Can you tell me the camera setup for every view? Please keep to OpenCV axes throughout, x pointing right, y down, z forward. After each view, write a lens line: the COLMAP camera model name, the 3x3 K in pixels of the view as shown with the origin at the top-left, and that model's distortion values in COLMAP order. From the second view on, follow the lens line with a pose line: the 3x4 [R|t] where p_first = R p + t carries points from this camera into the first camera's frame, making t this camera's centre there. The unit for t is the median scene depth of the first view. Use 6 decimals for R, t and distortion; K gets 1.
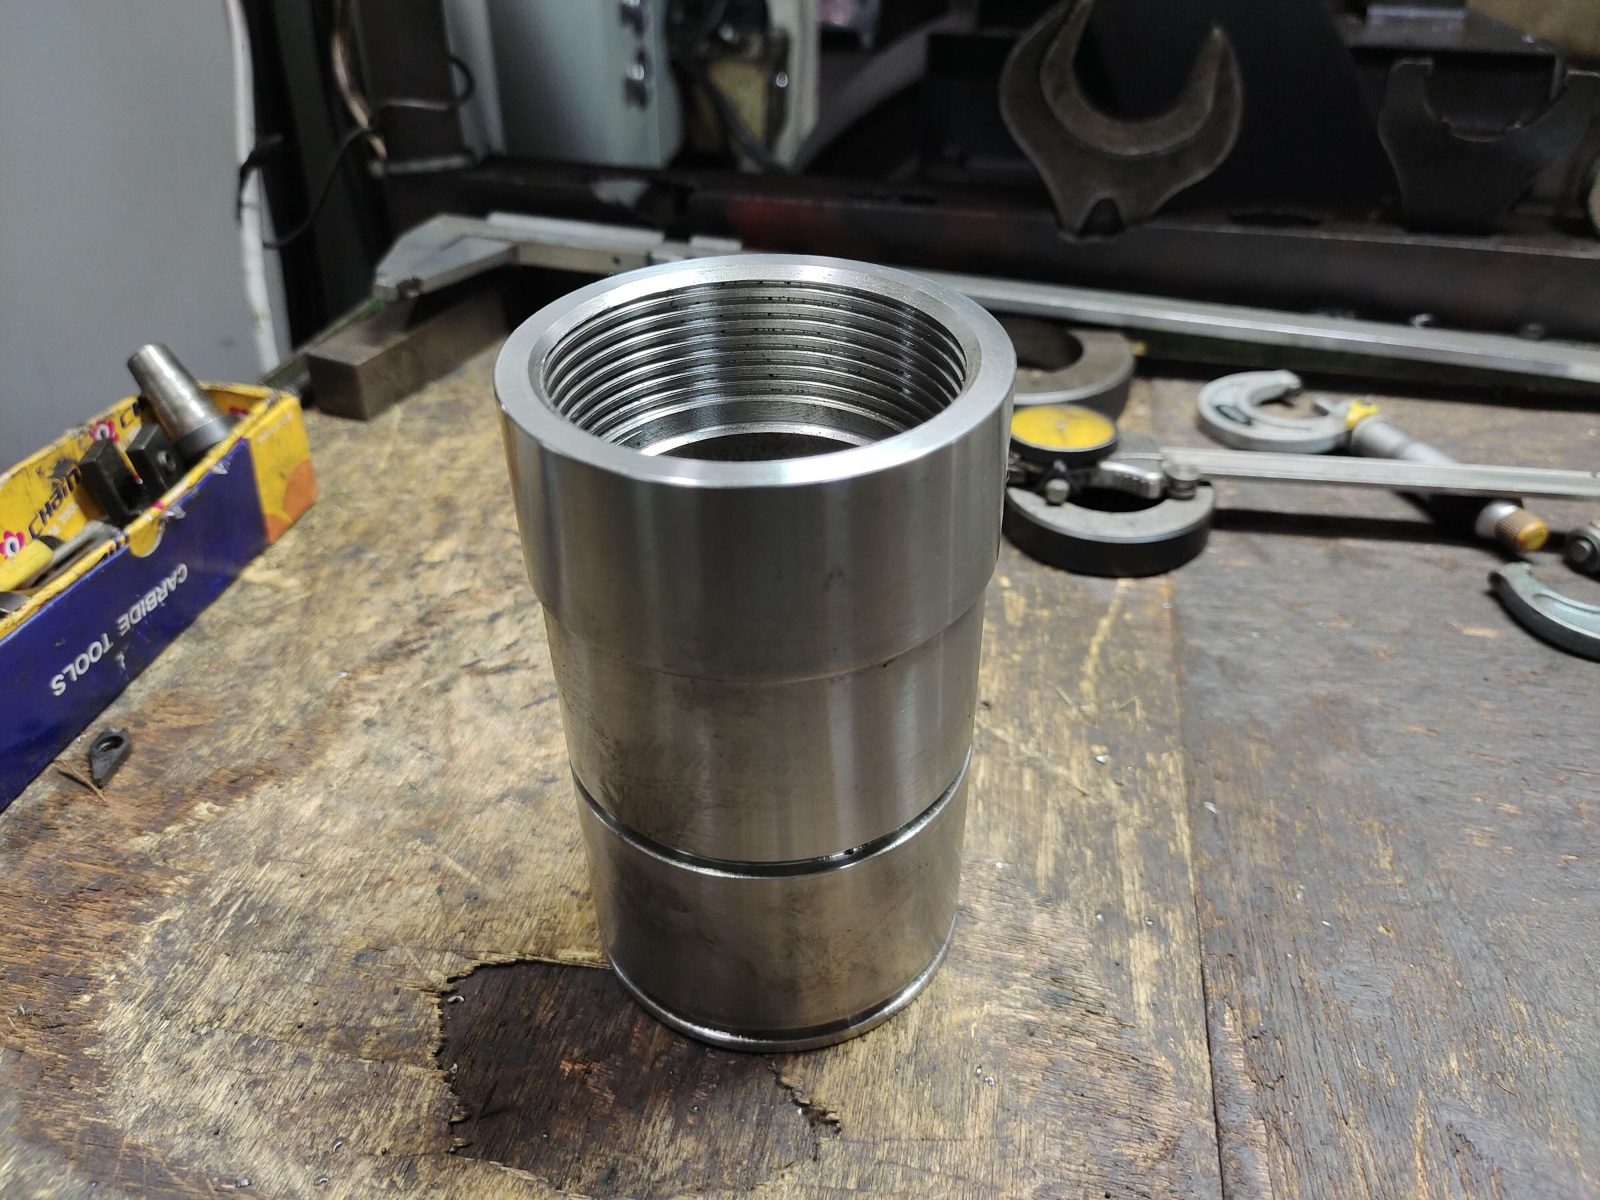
lens RADIAL K [[1233.5, 0, 795.1], [0, 1233.5, 595.2], [0, 0, 1]] dist [0.013684, -0.031122]
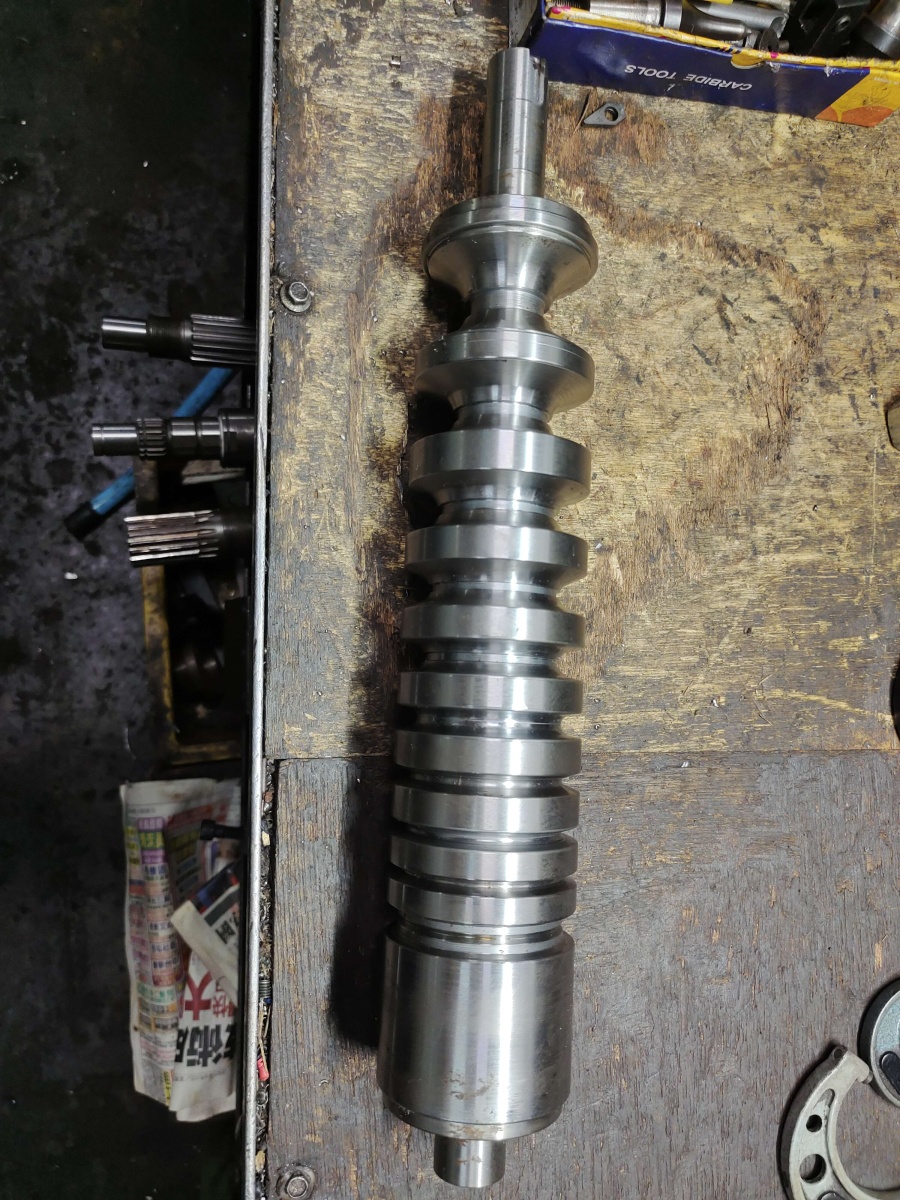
lens RADIAL K [[925.1, 0, 458.2], [0, 925.1, 595.7], [0, 0, 1]] dist [0.013684, -0.031122]
pose [[0.179077, 0.983610, -0.021048, 0.064621], [-0.723232, 0.146116, 0.674971, -0.423075], [0.666984, -0.105649, 0.737544, -0.112841]]
